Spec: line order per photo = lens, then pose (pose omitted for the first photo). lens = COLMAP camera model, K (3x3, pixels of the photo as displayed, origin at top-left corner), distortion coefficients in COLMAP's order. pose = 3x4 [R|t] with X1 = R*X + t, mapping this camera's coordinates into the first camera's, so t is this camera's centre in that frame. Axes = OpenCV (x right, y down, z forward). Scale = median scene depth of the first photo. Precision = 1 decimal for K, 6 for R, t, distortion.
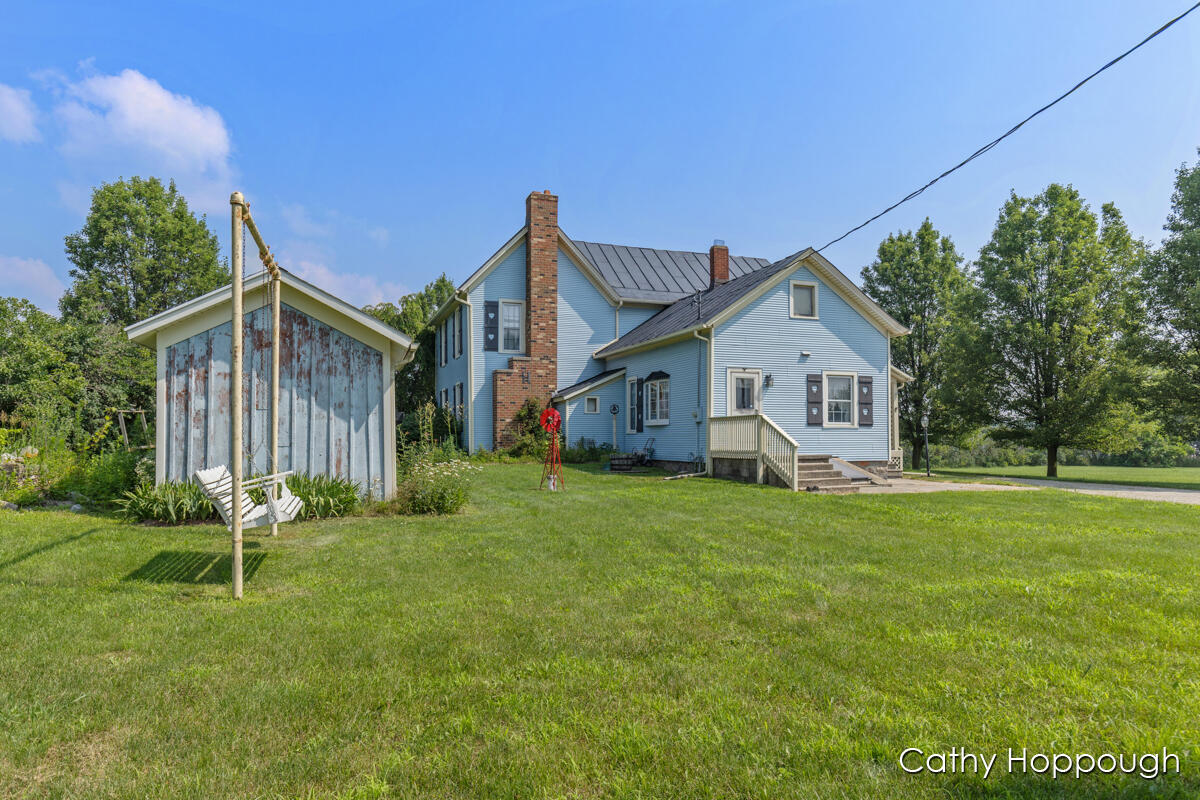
lens RADIAL K [[790.4, 0, 593.5], [0, 790.4, 423.9], [0, 0, 1]] dist [0.007341, -0.000893]
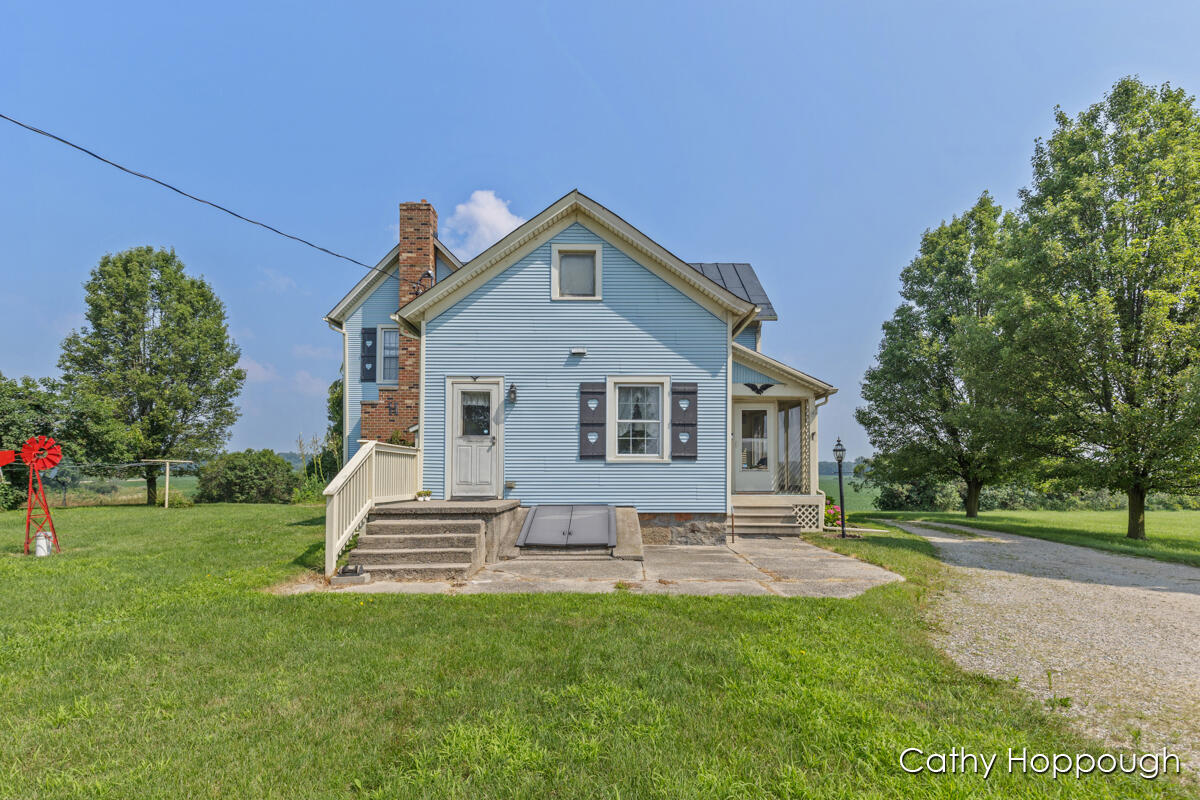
lens RADIAL K [[615.2, 0, 607.0], [0, 615.2, 471.7], [0, 0, 1]] dist [-0.002026, -0.001174]
pose [[0.941467, -0.001538, -0.337103, 0.408971], [0.007067, 0.999860, 0.015177, 0.004309], [0.337032, -0.016671, 0.941346, 0.450513]]
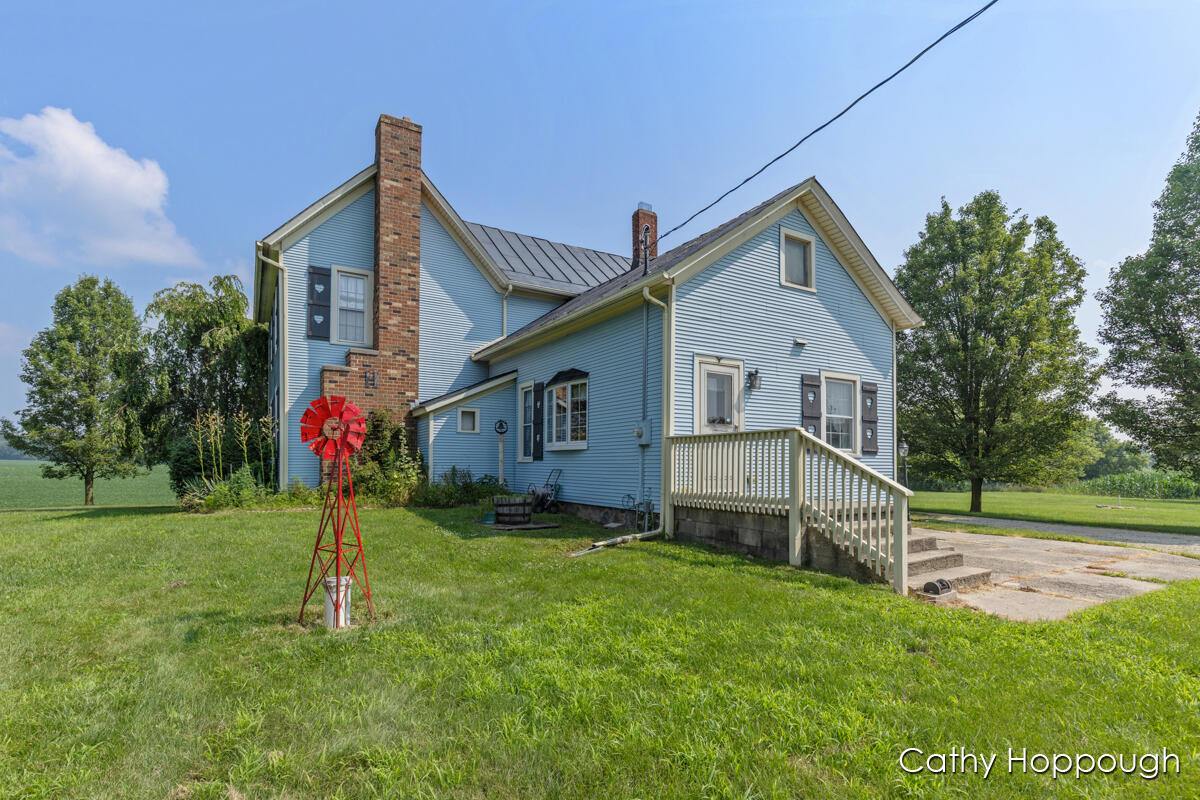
lens RADIAL K [[603.2, 0, 604.7], [0, 603.2, 457.8], [0, 0, 1]] dist [0.002307, -0.000251]
pose [[0.979021, 0.007826, 0.203611, 0.008208], [-0.009610, 0.999924, 0.007776, 0.003582], [-0.203534, -0.009570, 0.979021, 0.475635]]
